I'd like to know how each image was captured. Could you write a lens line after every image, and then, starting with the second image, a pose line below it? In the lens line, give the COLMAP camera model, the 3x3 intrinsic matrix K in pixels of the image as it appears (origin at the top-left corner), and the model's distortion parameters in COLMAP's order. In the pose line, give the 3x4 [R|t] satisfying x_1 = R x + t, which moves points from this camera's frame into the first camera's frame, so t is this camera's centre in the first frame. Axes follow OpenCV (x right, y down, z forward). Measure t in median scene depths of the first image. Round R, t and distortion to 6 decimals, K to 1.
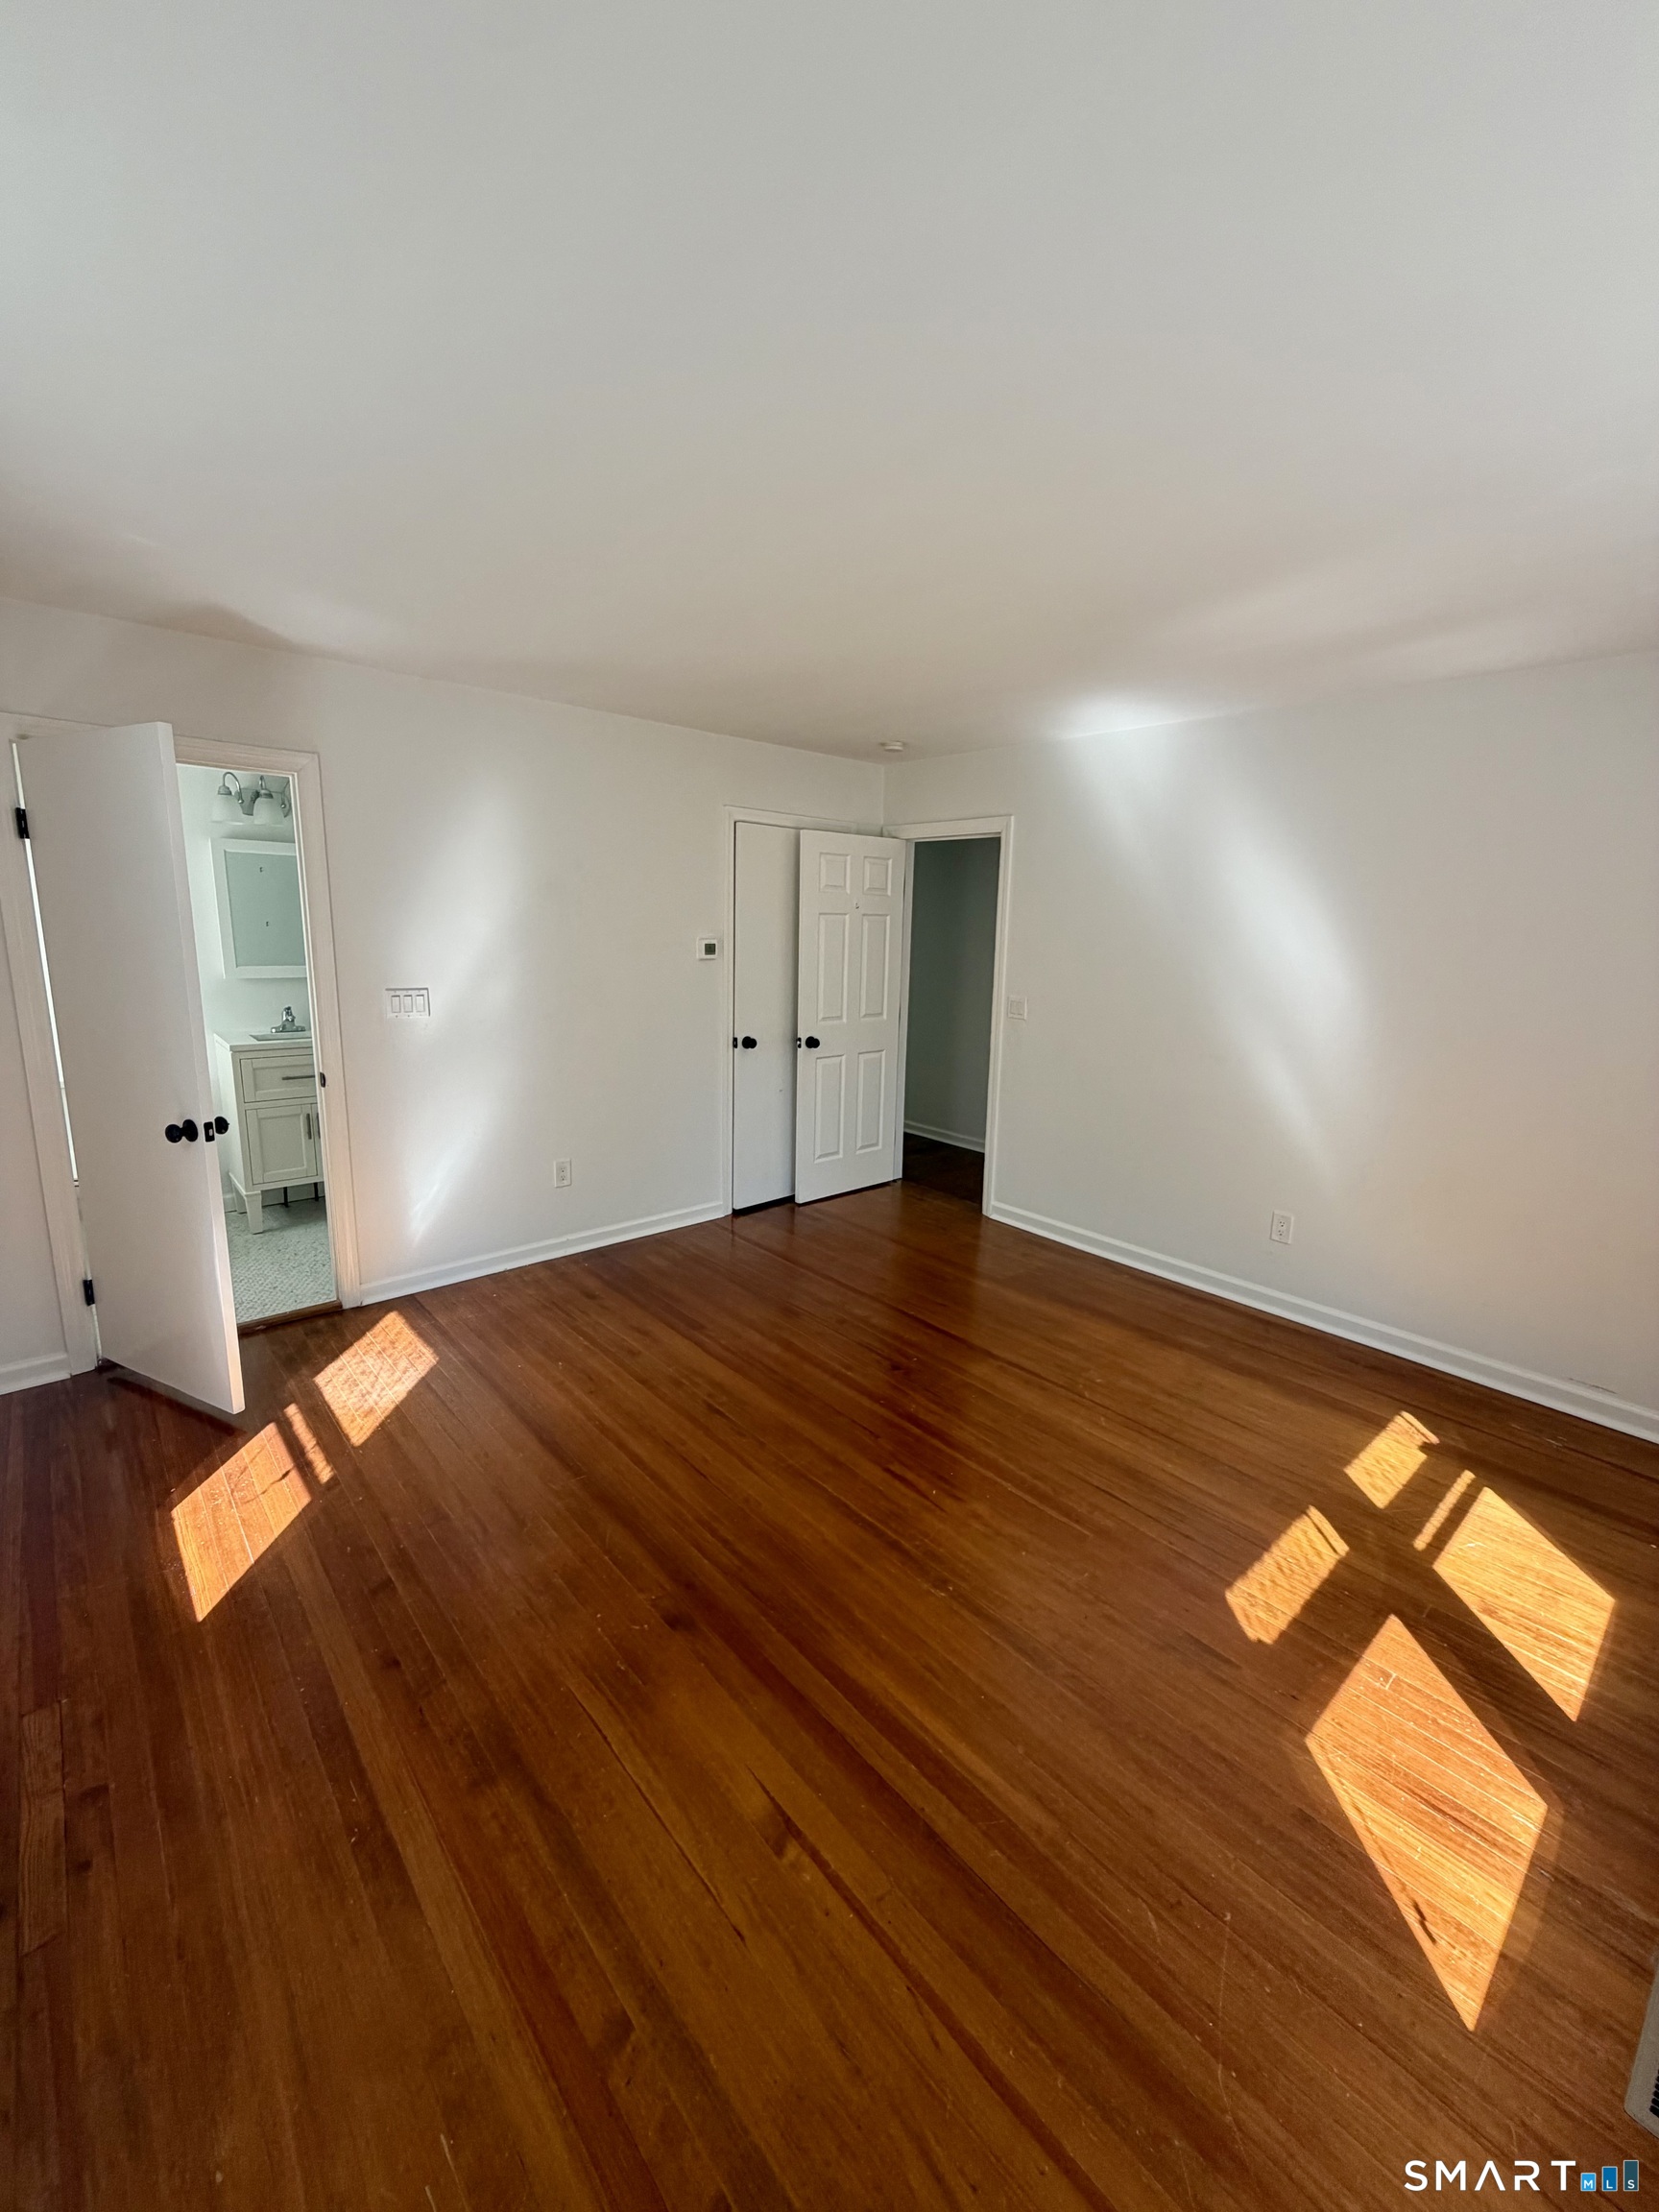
lens RADIAL K [[885.6, 0, 828.3], [0, 885.6, 1099.4], [0, 0, 1]] dist [-0.000872, -0.000039]
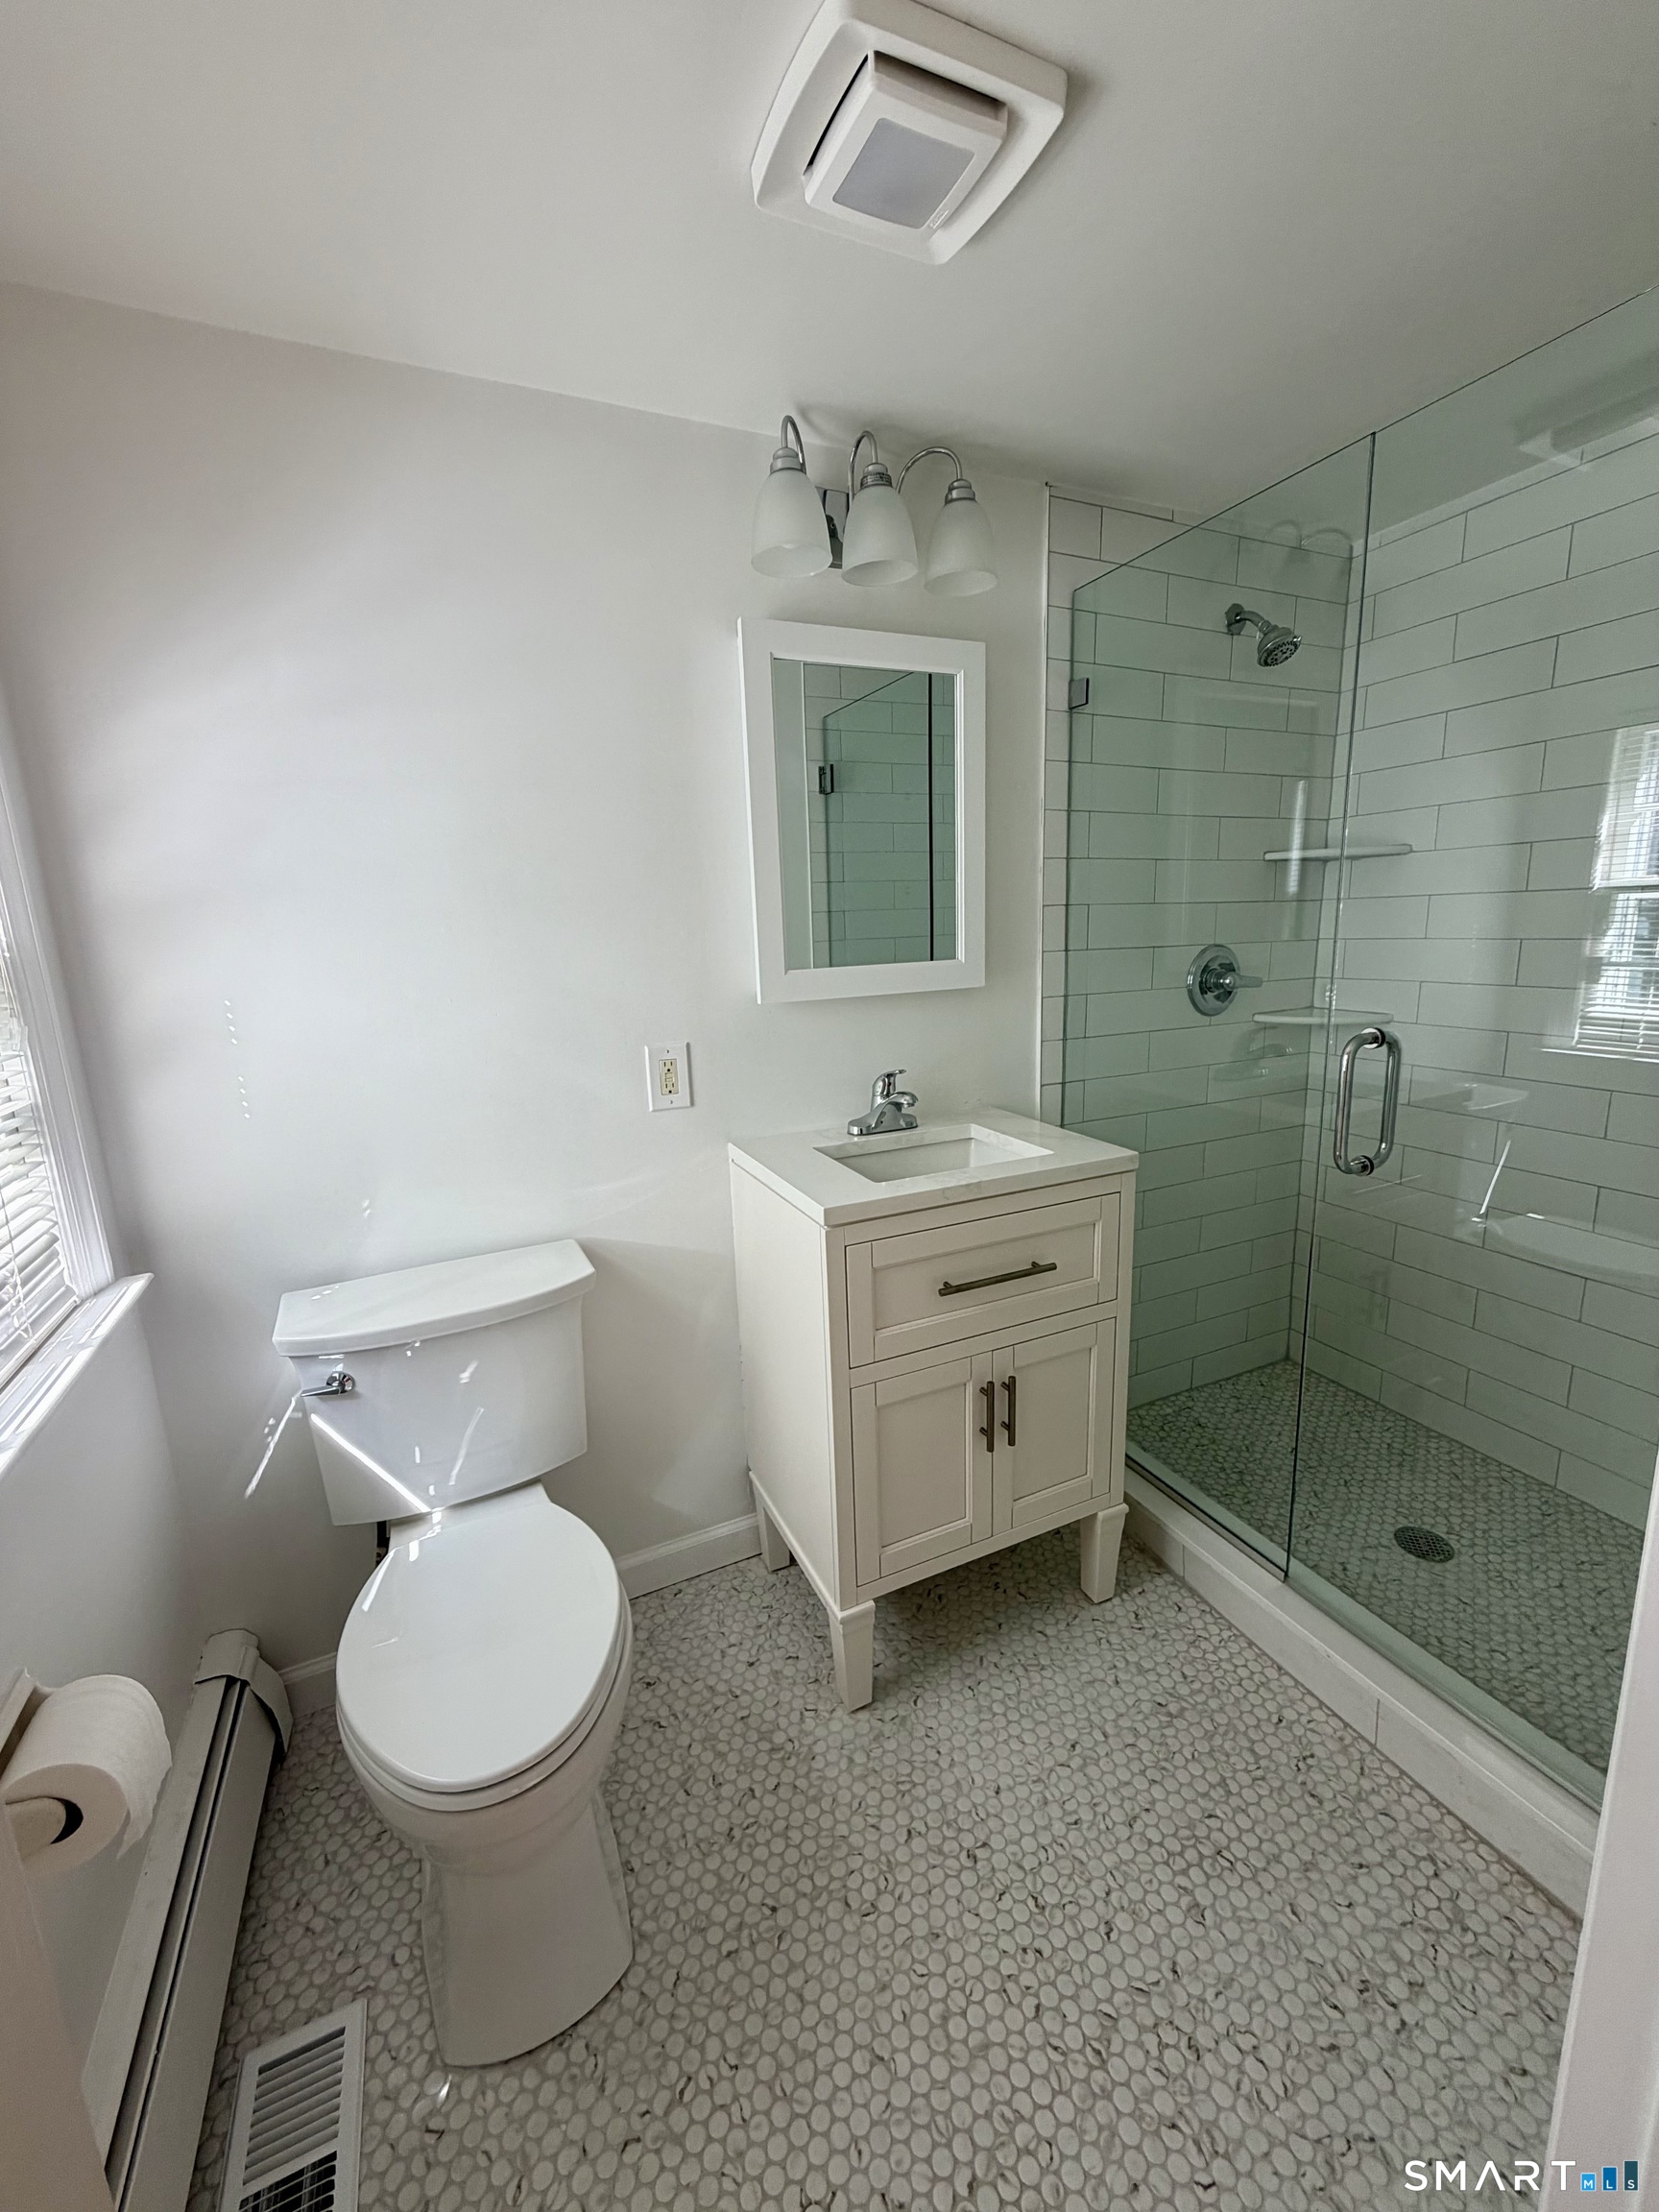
lens RADIAL K [[885.6, 0, 834.0], [0, 885.6, 1105.2], [0, 0, 1]] dist [-0.000872, -0.000039]
pose [[0.957849, 0.003918, -0.287246, -0.557169], [0.004460, 0.999584, 0.028506, -0.105557], [0.287238, -0.028586, 0.957433, 0.660173]]
